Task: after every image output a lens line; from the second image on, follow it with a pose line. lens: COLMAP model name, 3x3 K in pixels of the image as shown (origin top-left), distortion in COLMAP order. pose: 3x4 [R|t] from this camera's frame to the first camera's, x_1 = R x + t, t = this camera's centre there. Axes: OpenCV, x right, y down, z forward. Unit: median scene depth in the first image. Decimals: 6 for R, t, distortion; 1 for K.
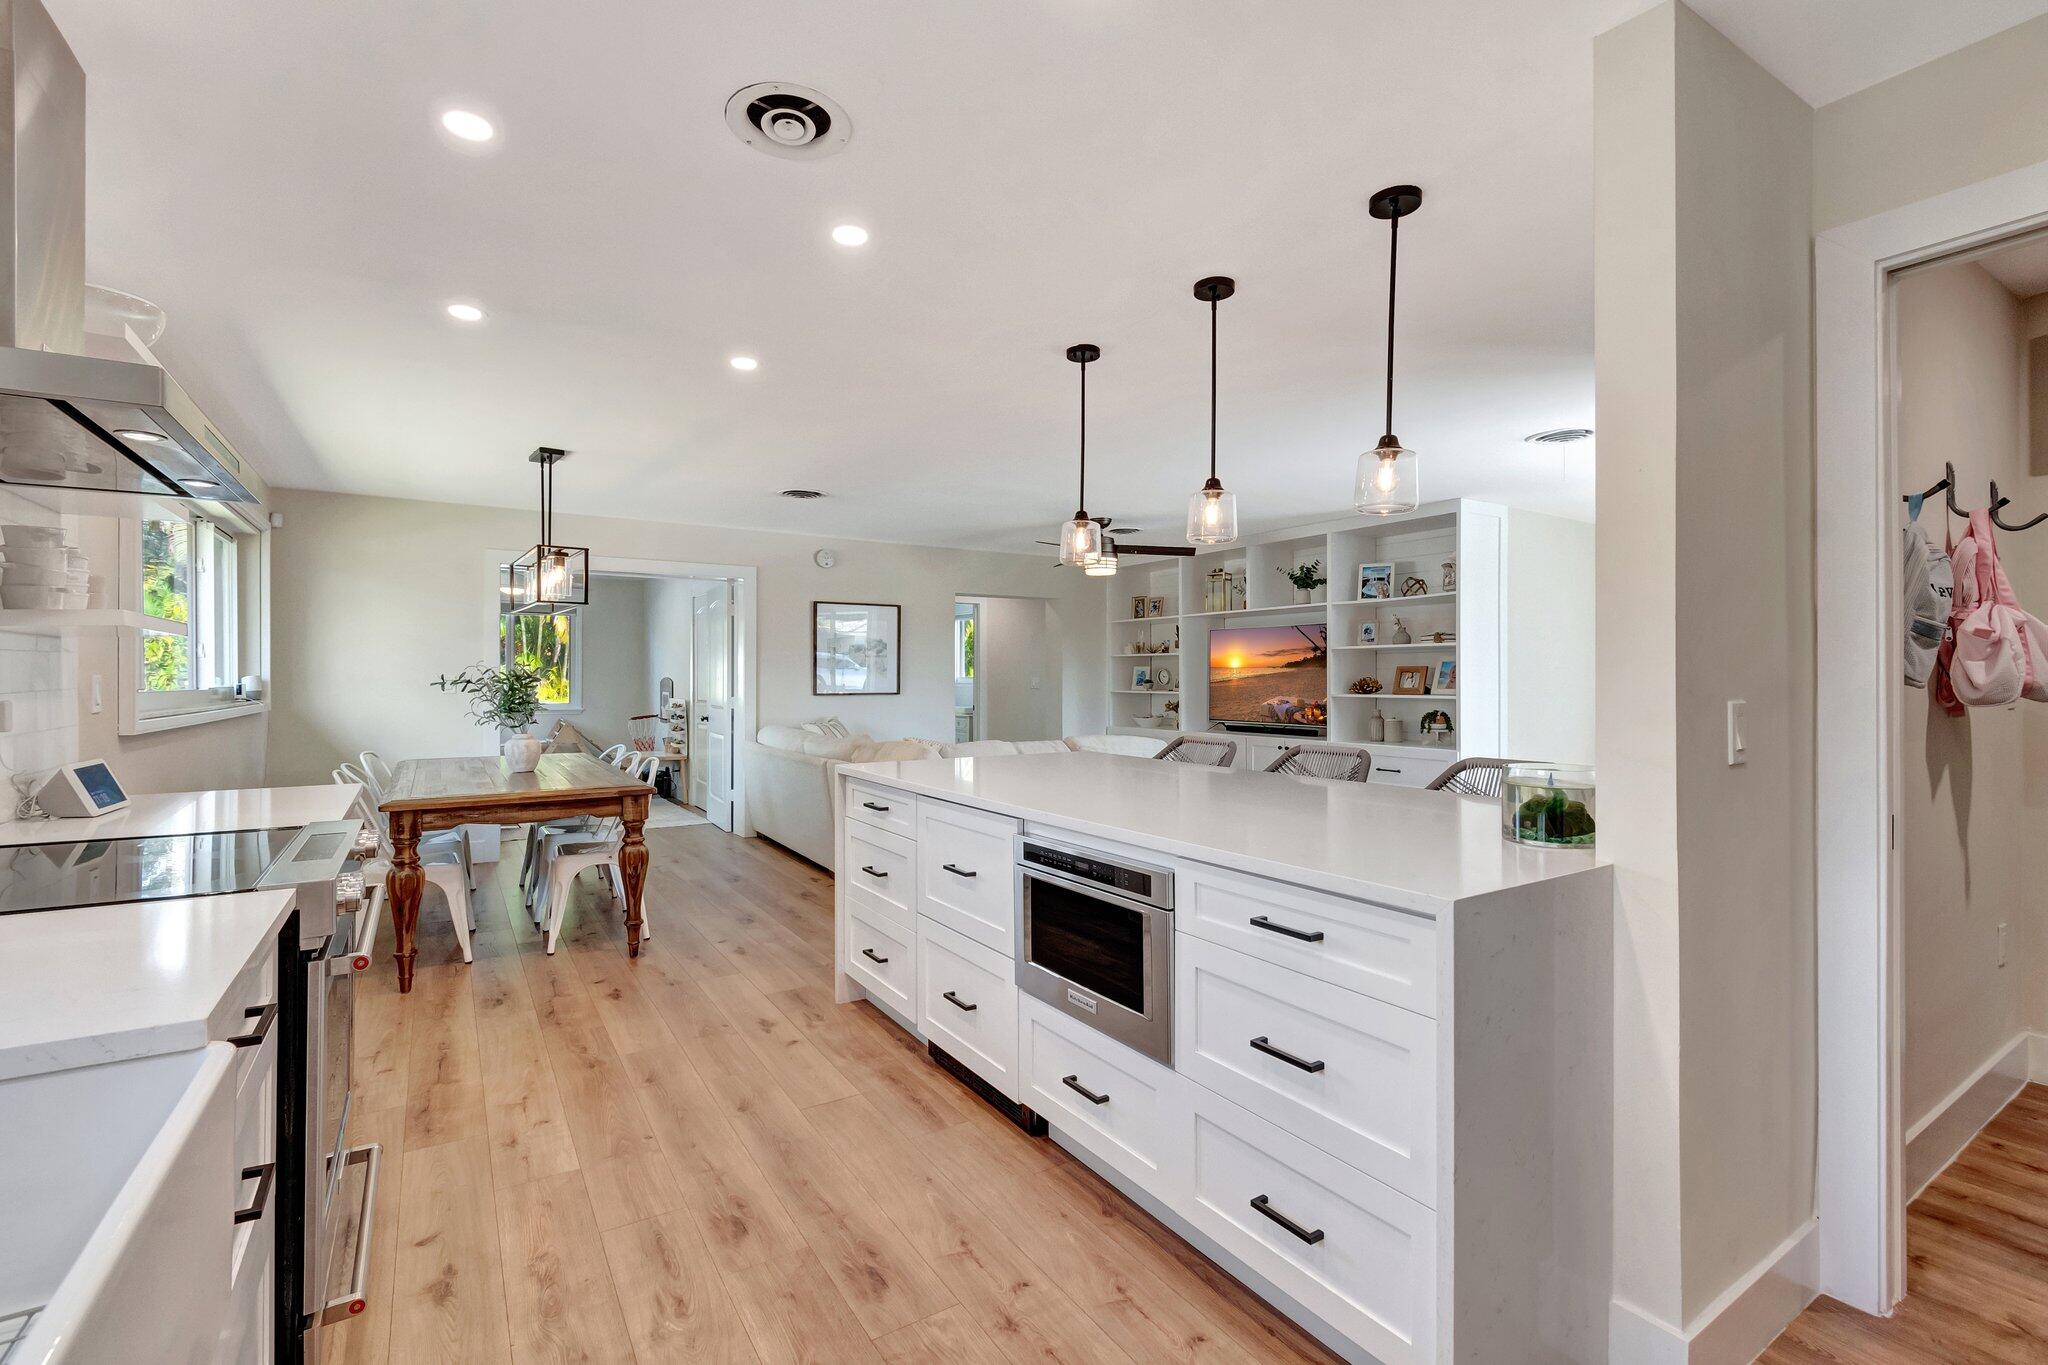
lens RADIAL K [[911.4, 0, 1016.5], [0, 911.4, 665.1], [0, 0, 1]] dist [0.001272, -0.001000]
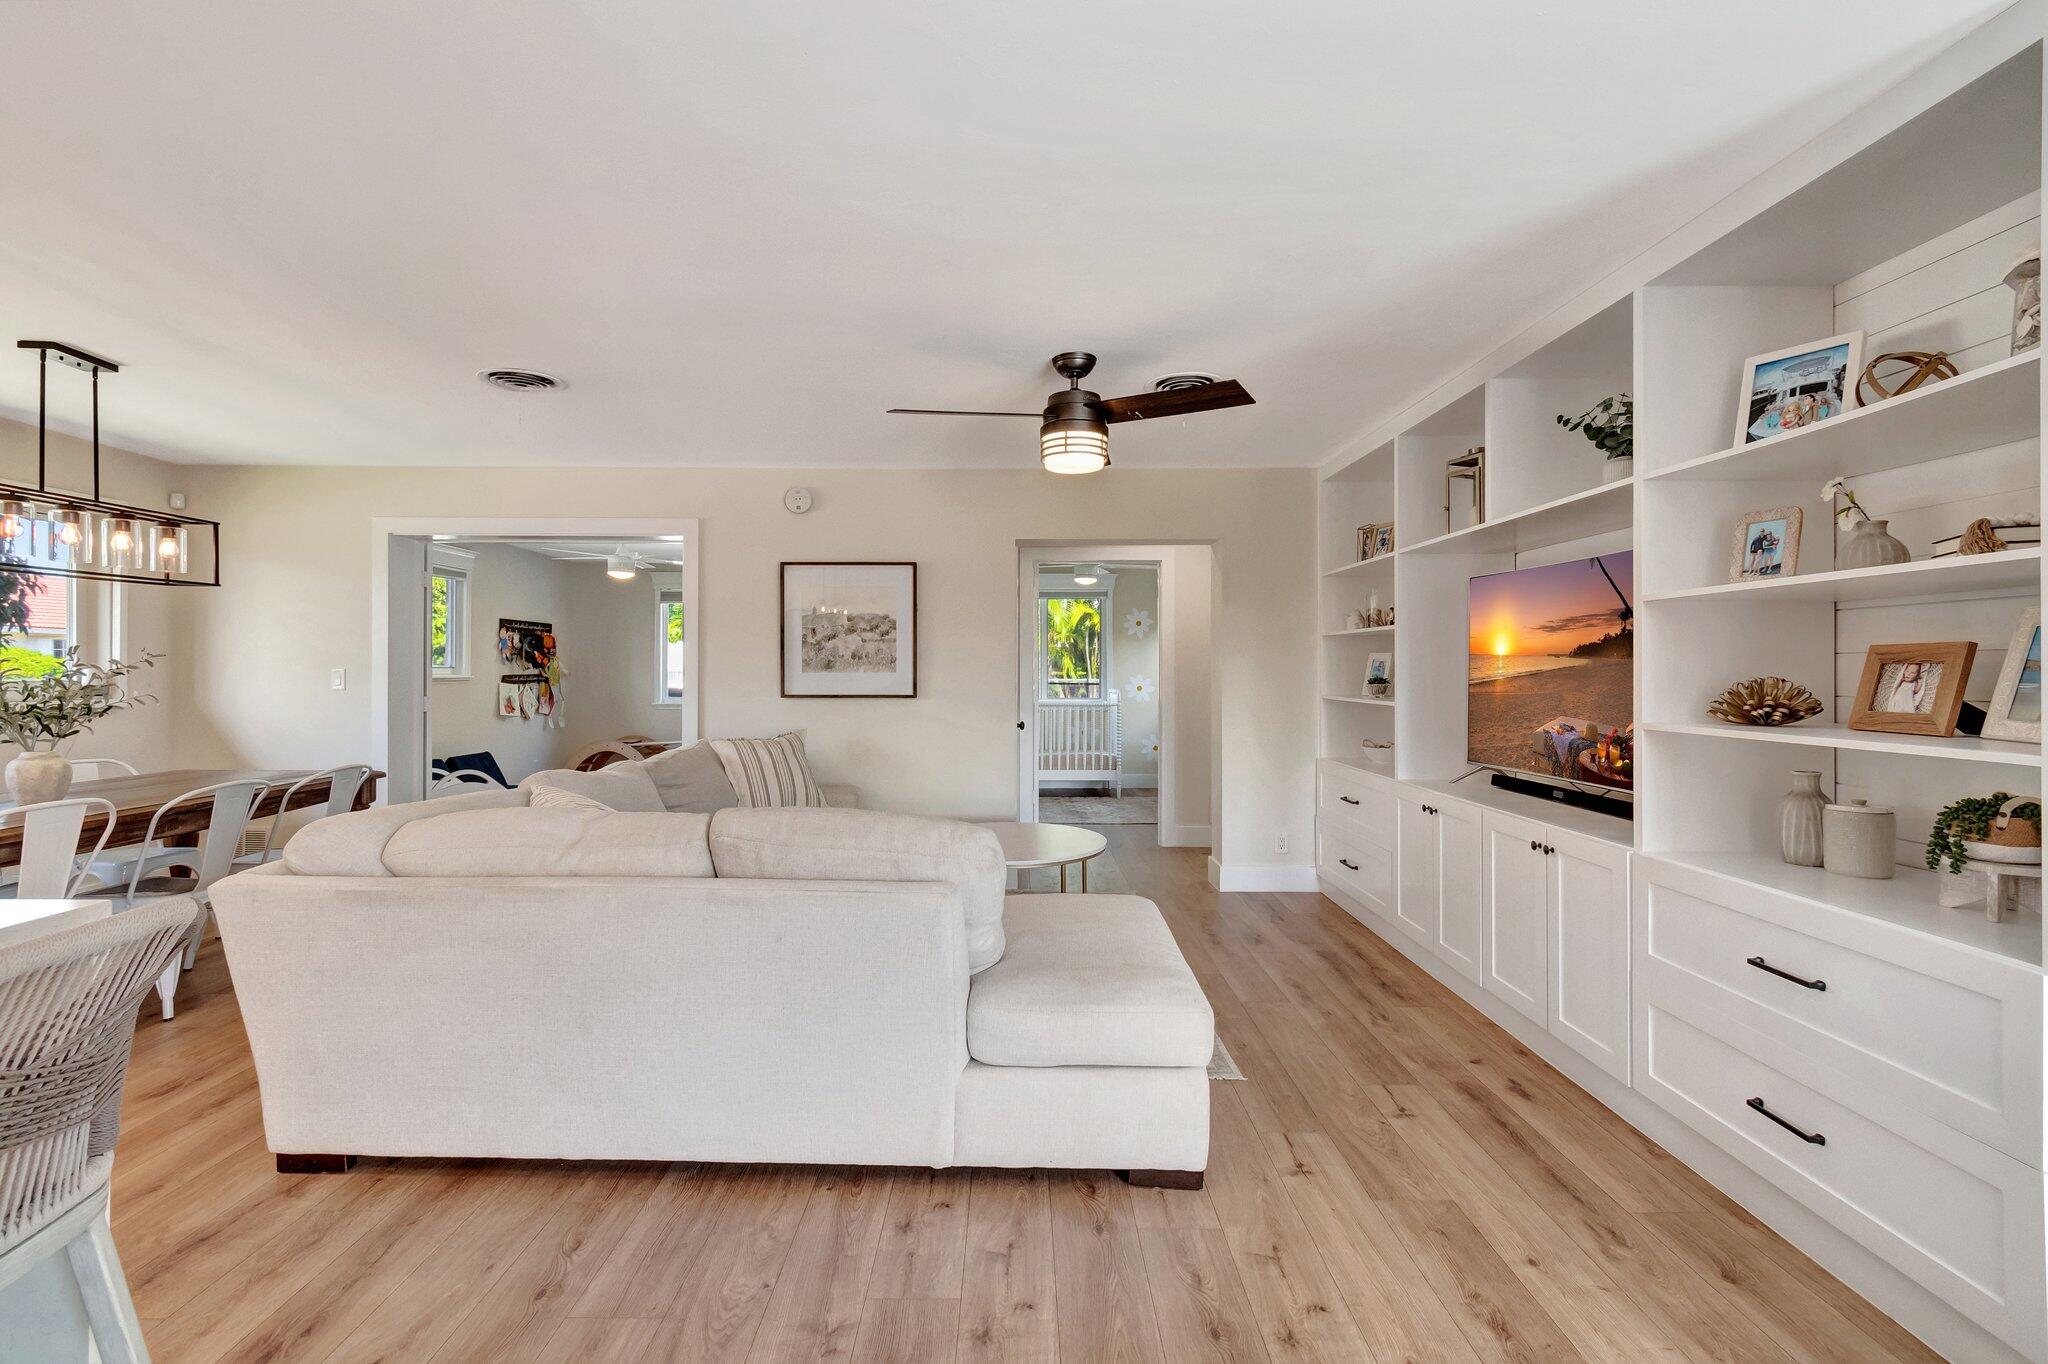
lens RADIAL K [[911.4, 0, 1003.3], [0, 911.4, 662.0], [0, 0, 1]] dist [0.001272, -0.001000]
pose [[0.846413, -0.002247, -0.532522, 0.678176], [0.005441, 0.999975, 0.004430, 0.009177], [0.532499, -0.006647, 0.846404, 1.151404]]
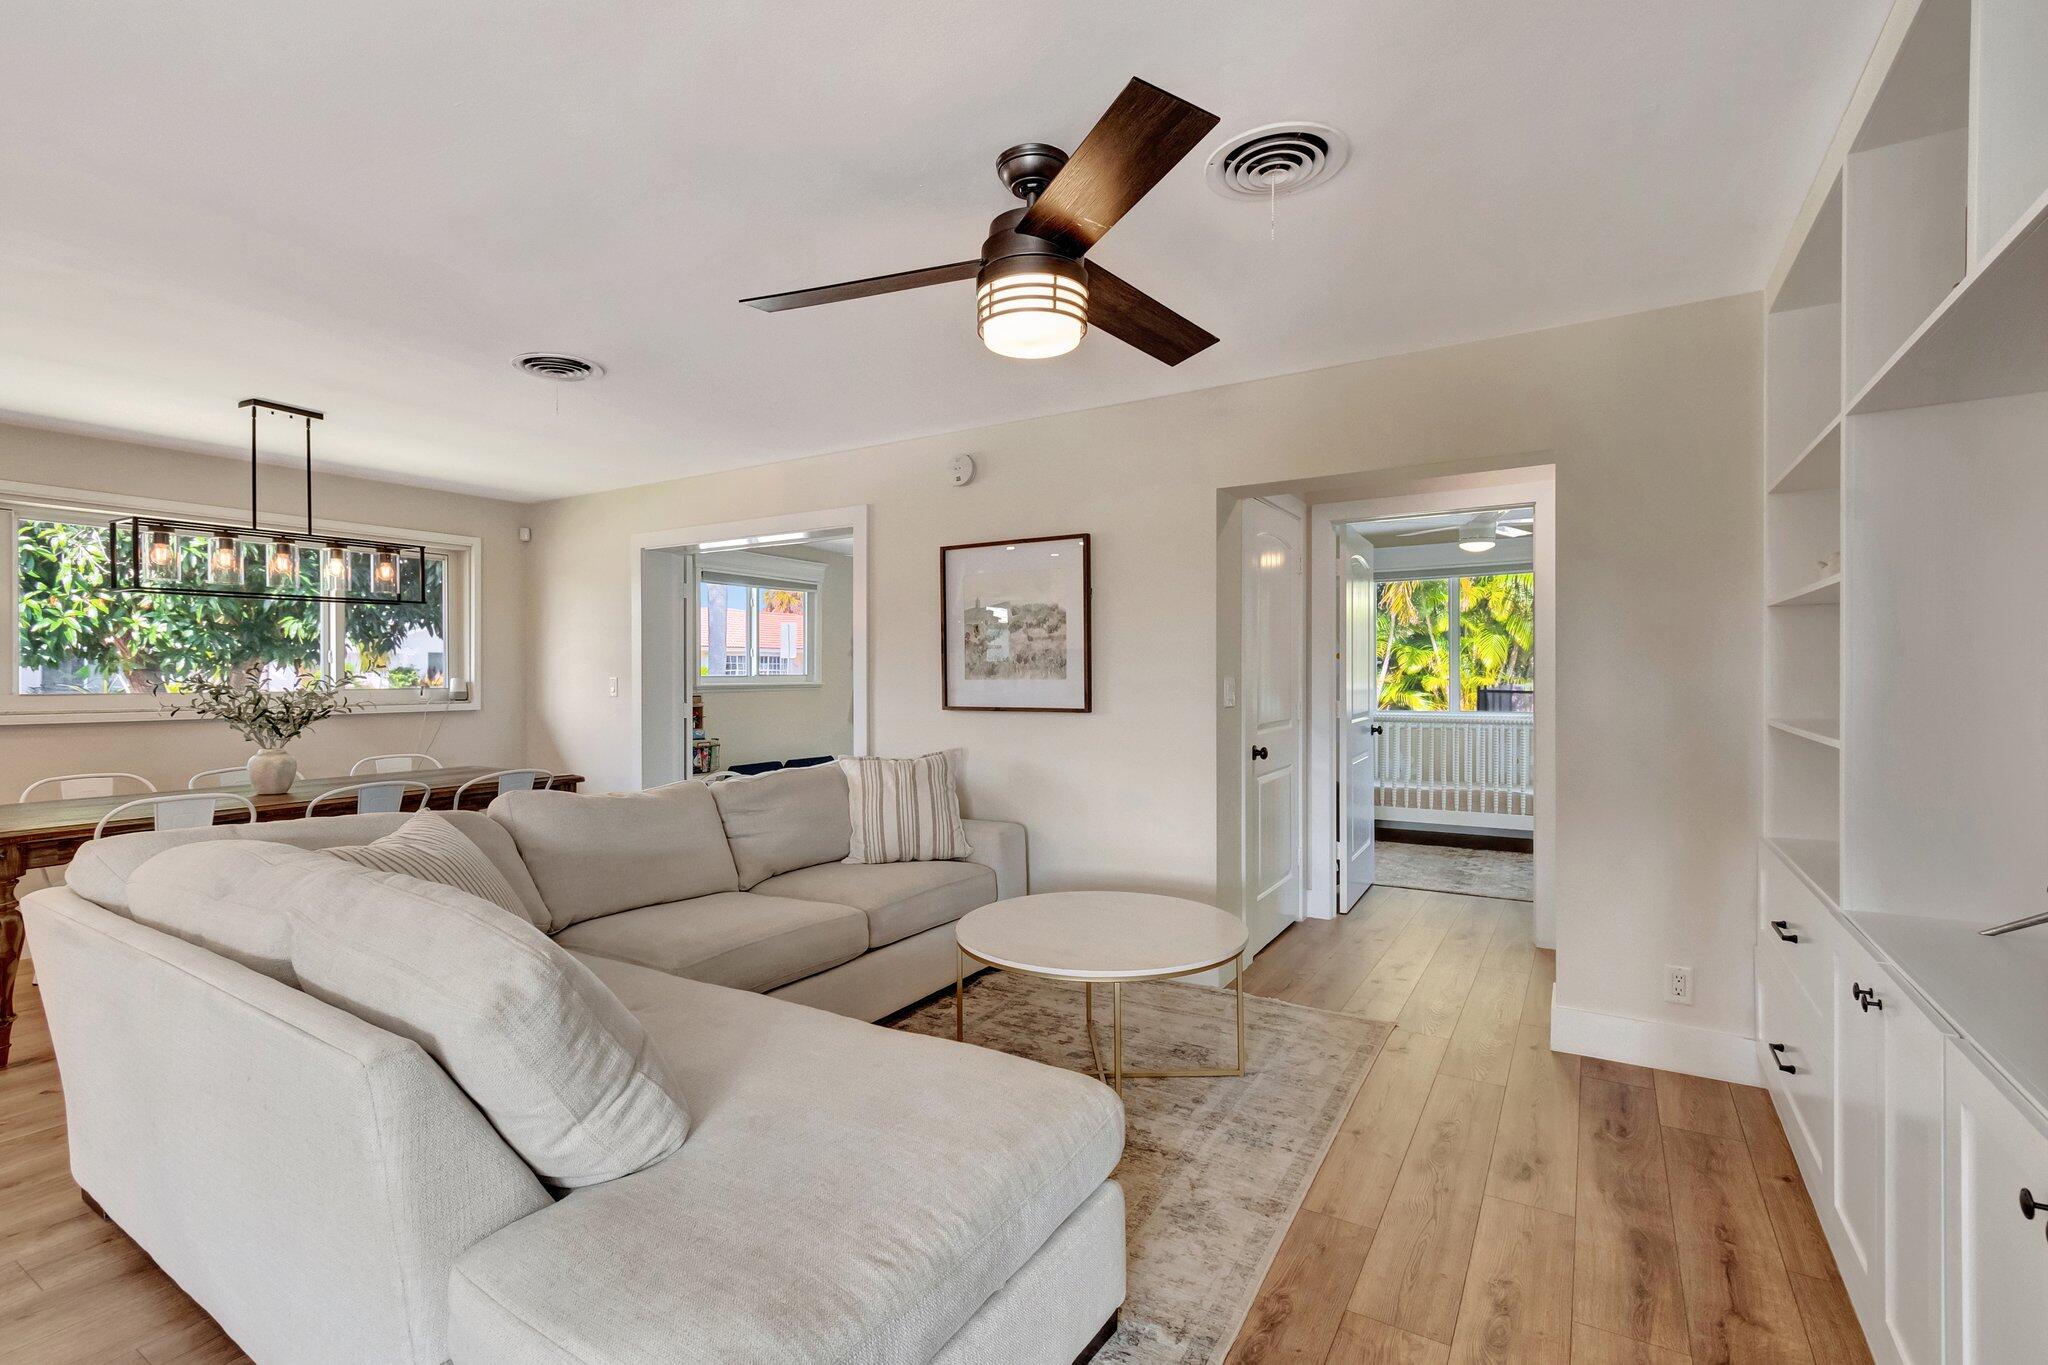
lens RADIAL K [[911.4, 0, 1032.8], [0, 911.4, 687.0], [0, 0, 1]] dist [0.001272, -0.001000]
pose [[0.446219, 0.011363, -0.894852, 0.757044], [0.016534, 0.999644, 0.020939, 0.017682], [0.894771, -0.024139, 0.445872, 1.821648]]
